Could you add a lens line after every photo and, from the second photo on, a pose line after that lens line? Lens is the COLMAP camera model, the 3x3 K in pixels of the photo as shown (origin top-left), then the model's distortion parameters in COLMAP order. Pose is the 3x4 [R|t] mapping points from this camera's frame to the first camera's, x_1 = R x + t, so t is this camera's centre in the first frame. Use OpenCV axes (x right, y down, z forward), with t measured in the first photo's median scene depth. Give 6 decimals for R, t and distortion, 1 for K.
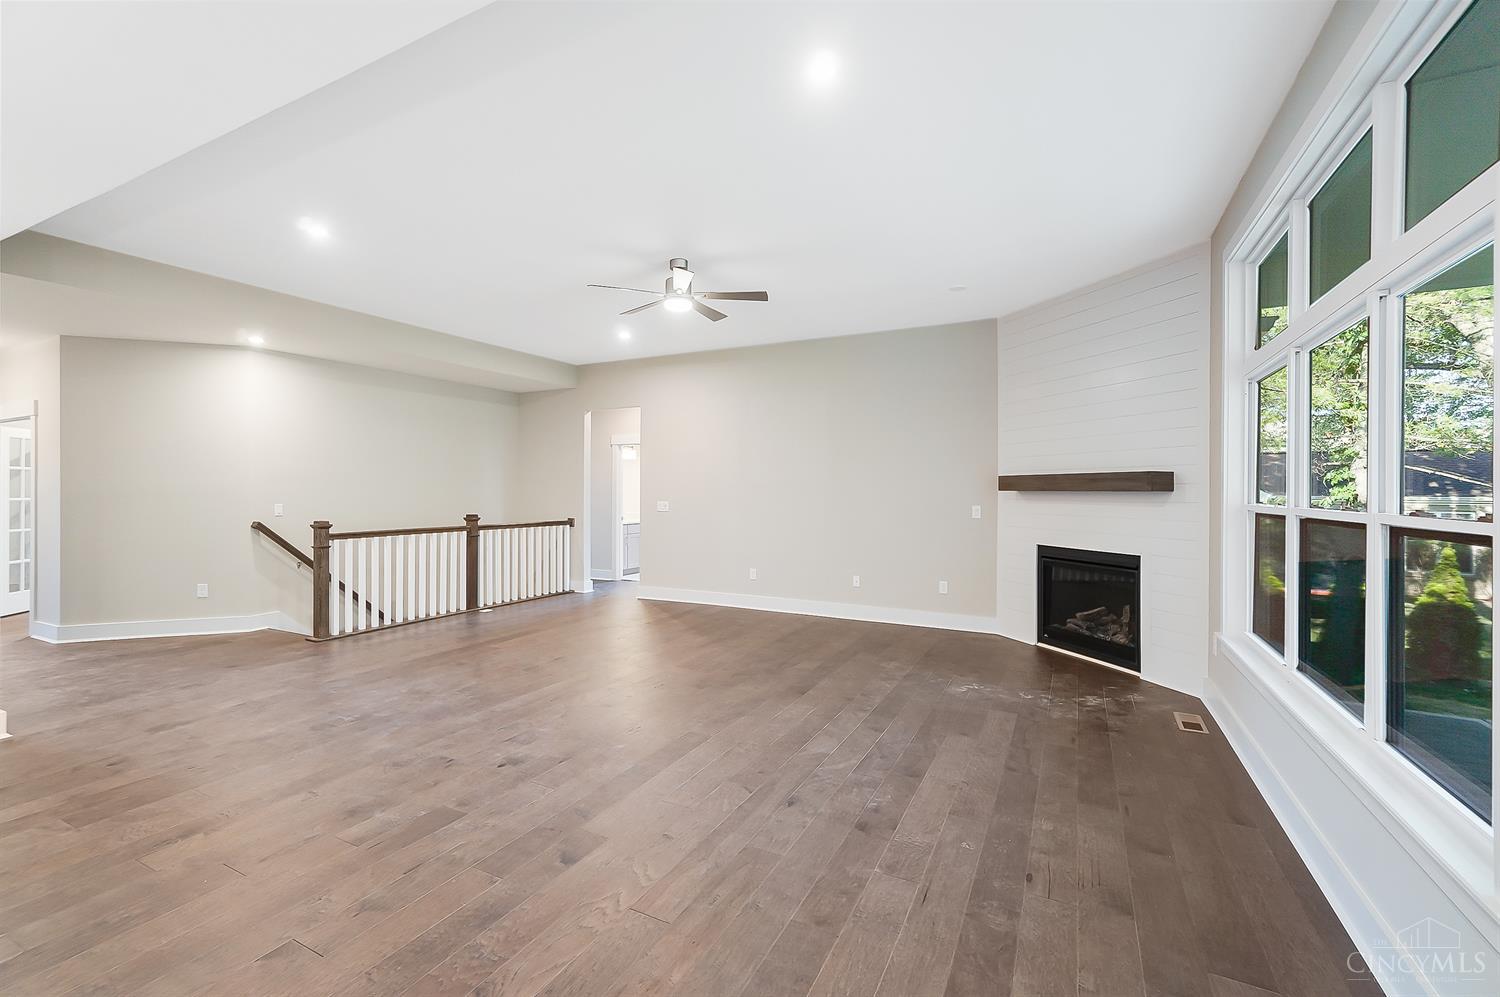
lens RADIAL K [[653.7, 0, 734.9], [0, 653.7, 492.8], [0, 0, 1]] dist [0.000942, 0.003834]
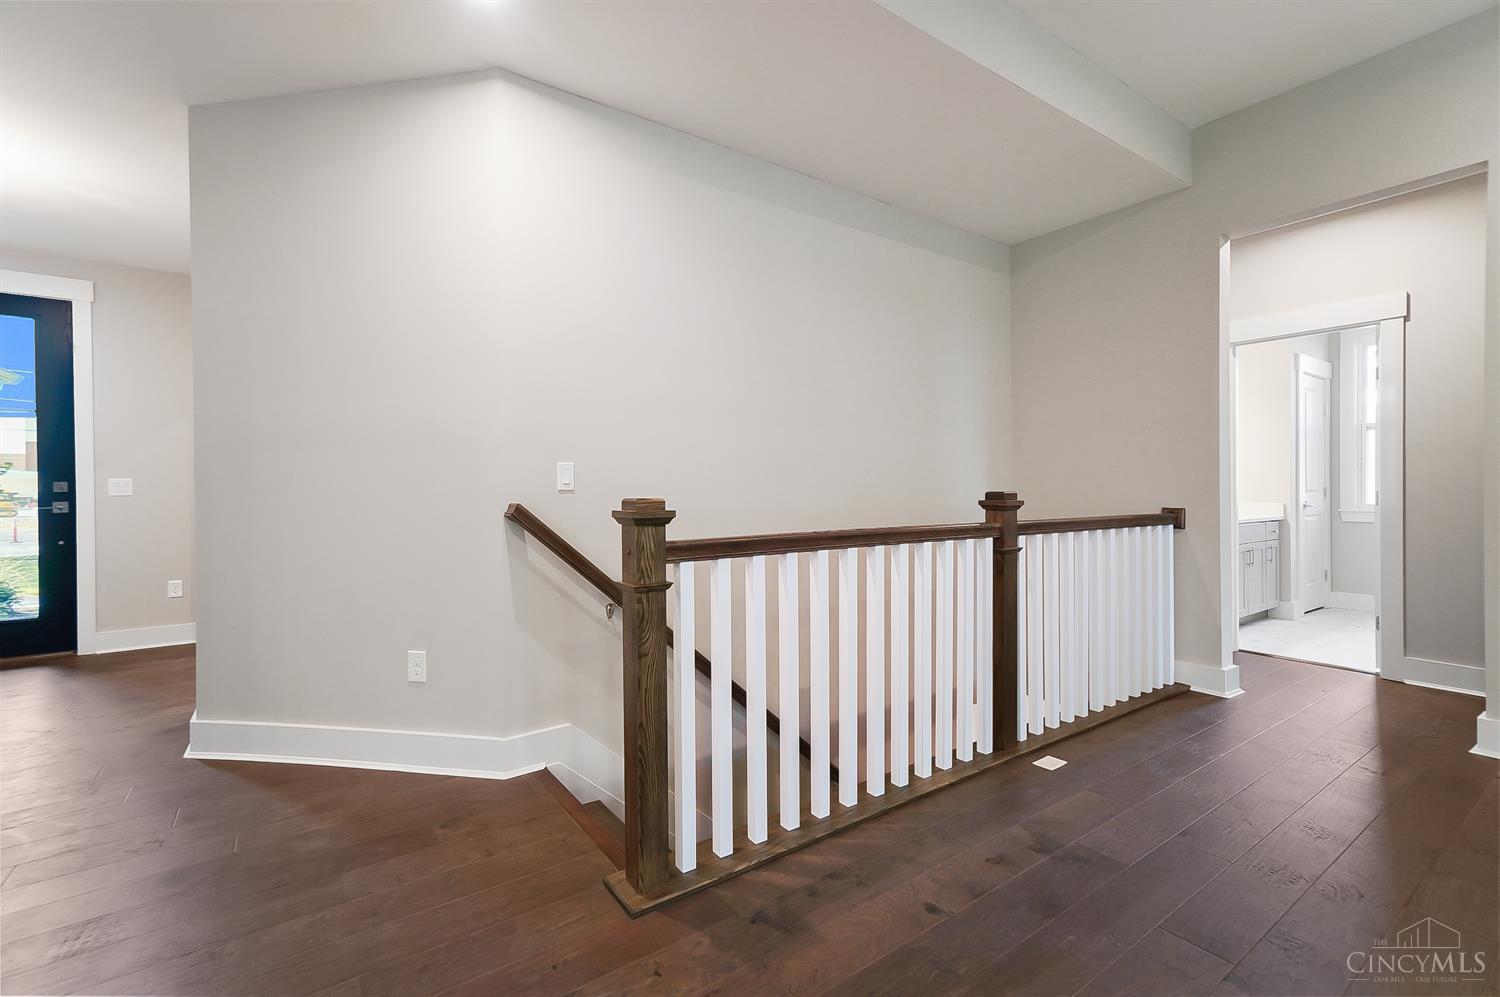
lens RADIAL K [[653.7, 0, 721.7], [0, 653.7, 486.2], [0, 0, 1]] dist [0.000942, 0.003834]
pose [[0.879774, -0.009851, -0.475290, -0.455733], [0.007460, 0.999948, -0.006917, 0.039058], [0.475333, 0.002540, 0.879802, 0.749672]]
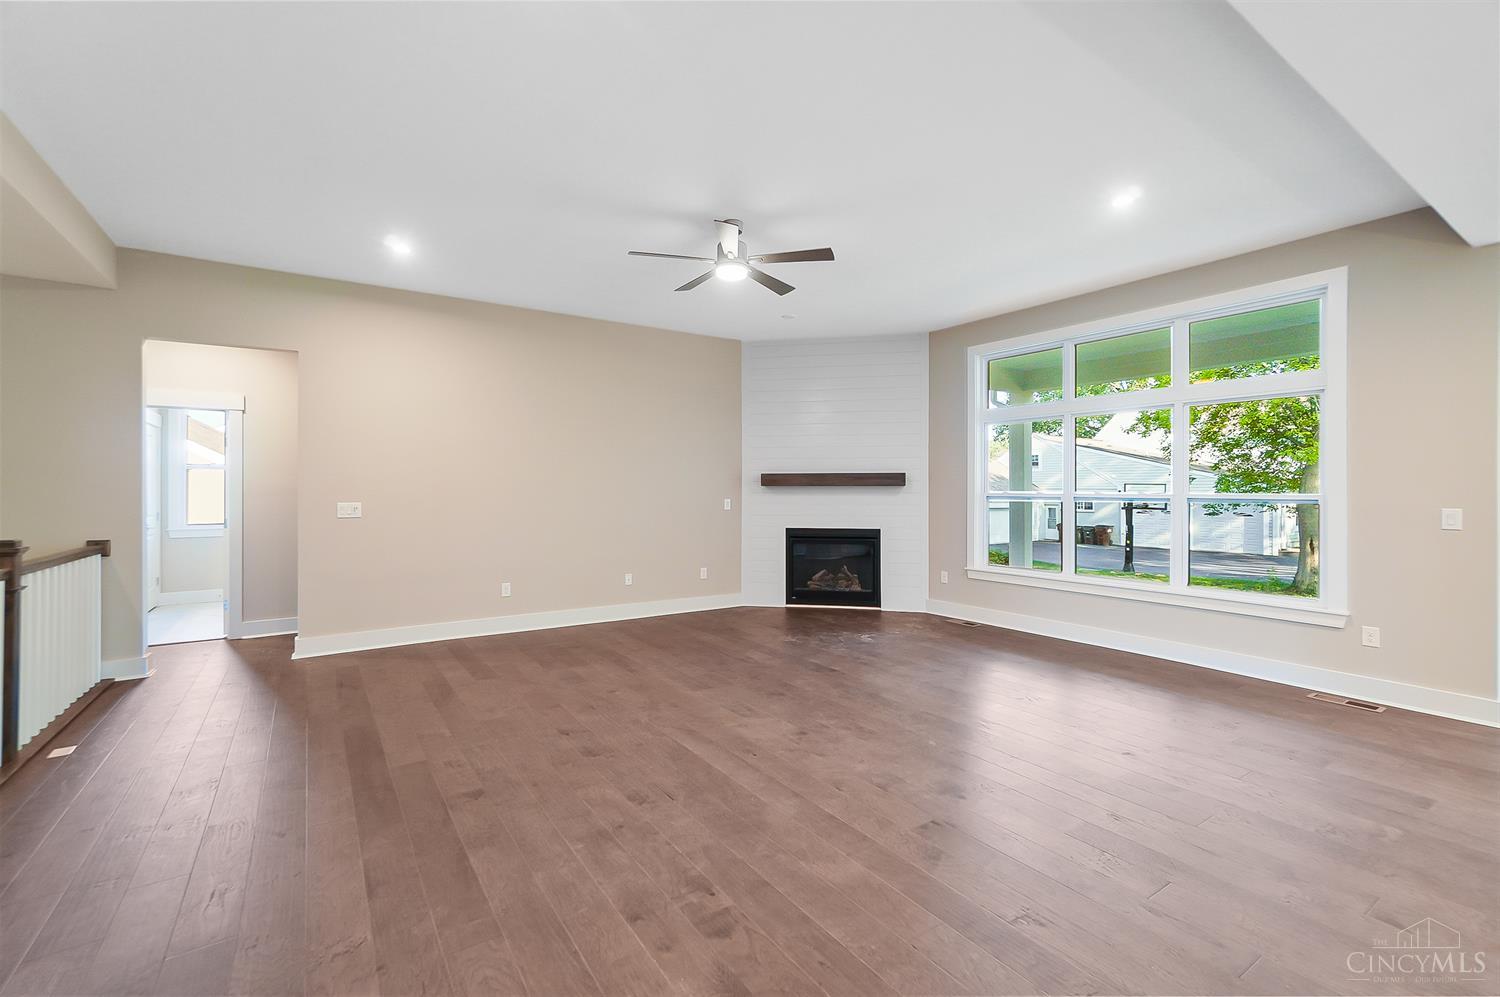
lens RADIAL K [[653.7, 0, 752.7], [0, 653.7, 484.1], [0, 0, 1]] dist [0.000942, 0.003834]
pose [[0.463033, 0.005628, 0.886323, -0.694487], [0.005410, 0.999943, -0.009176, 0.004846], [-0.886325, 0.009044, 0.462976, 0.464198]]
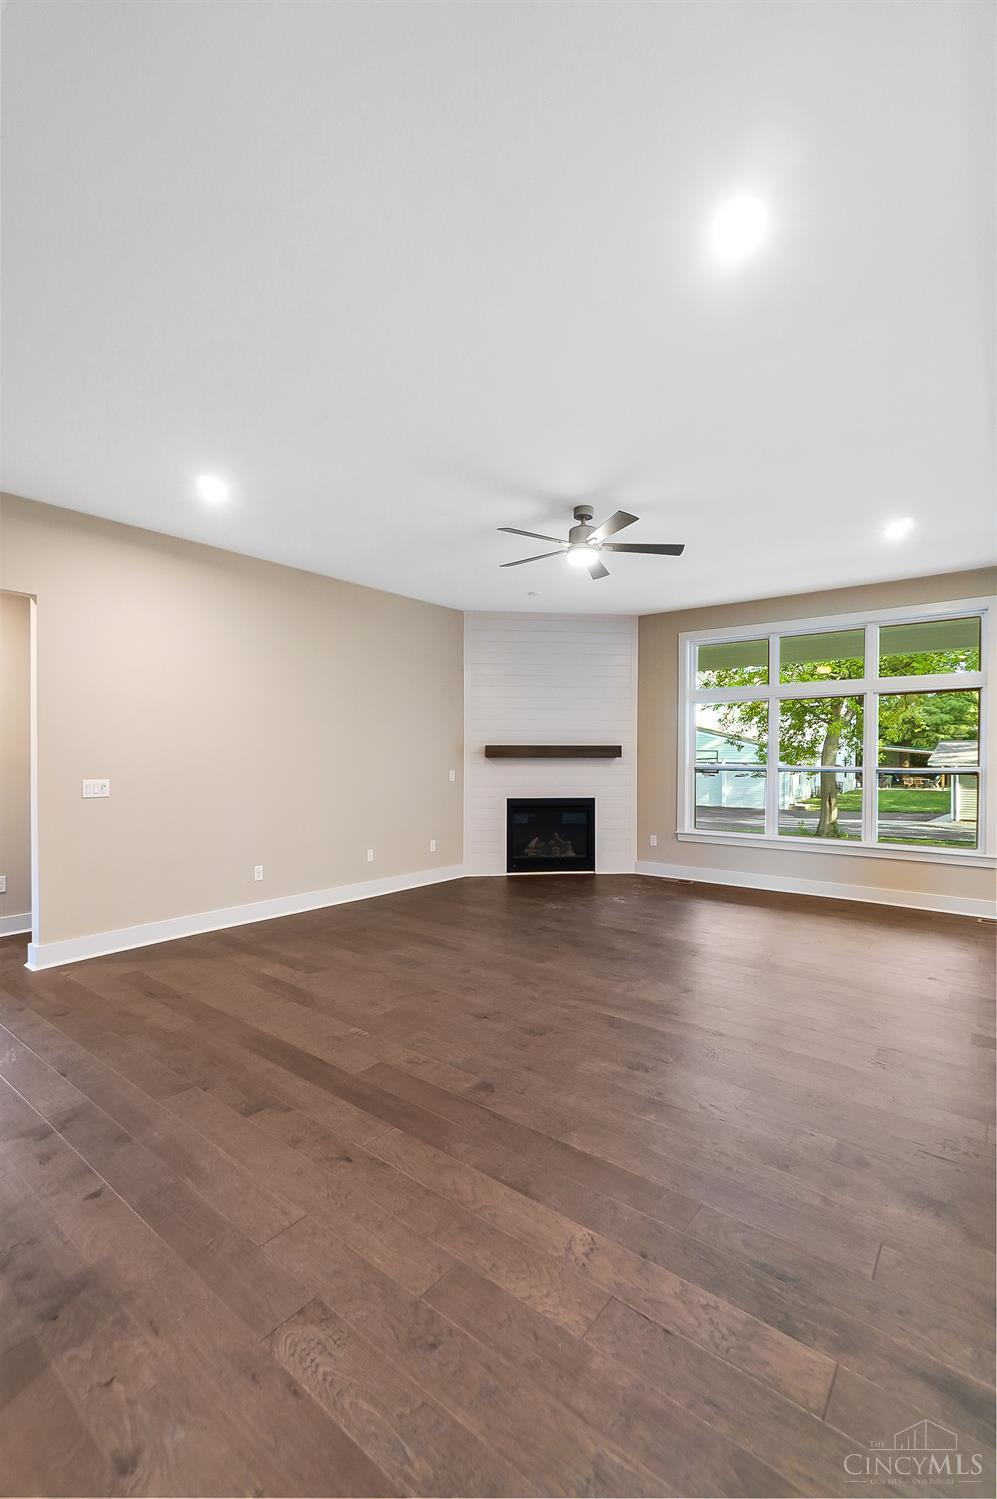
lens RADIAL K [[653.2, 0, 509.3], [0, 653.2, 752.5], [0, 0, 1]] dist [0.000942, 0.003834]
pose [[0.170186, 0.000833, 0.985412, -0.817182], [0.002682, 0.999996, -0.001309, -0.010432], [-0.985408, 0.002866, 0.170183, 0.769924]]
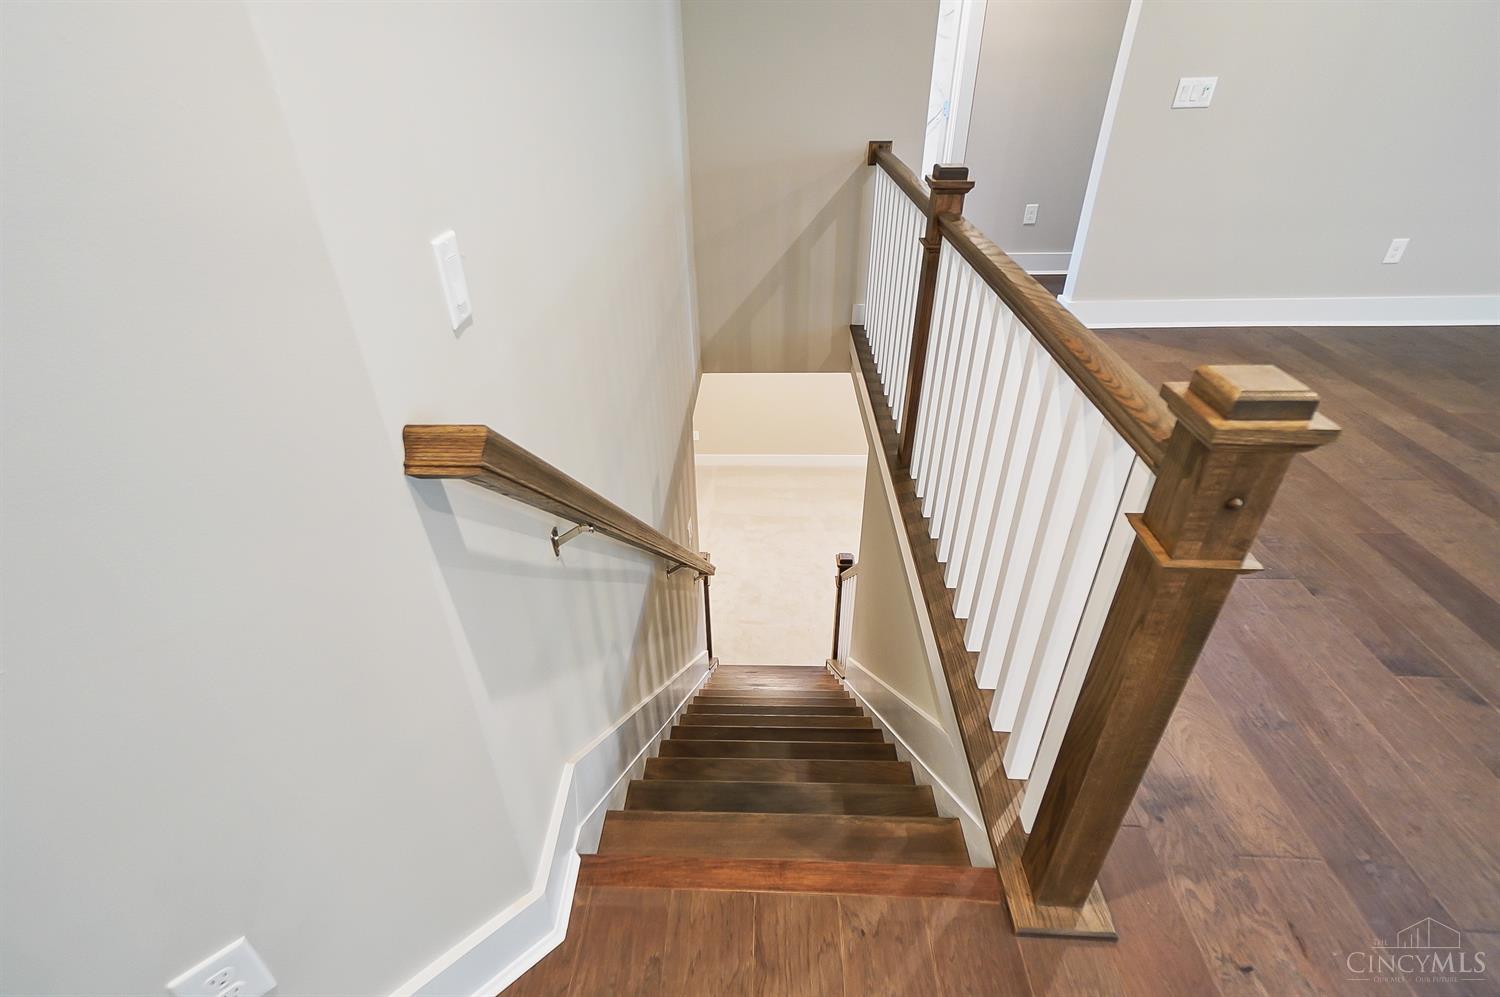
lens RADIAL K [[700.4, 0, 734.6], [0, 700.4, 501.4], [0, 0, 1]] dist [0.035095, 0.000983]
pose [[0.903692, -0.248125, 0.348963, -0.778997], [0.023871, 0.842911, 0.537524, -0.014057], [-0.427518, -0.477426, 0.767654, 0.926433]]
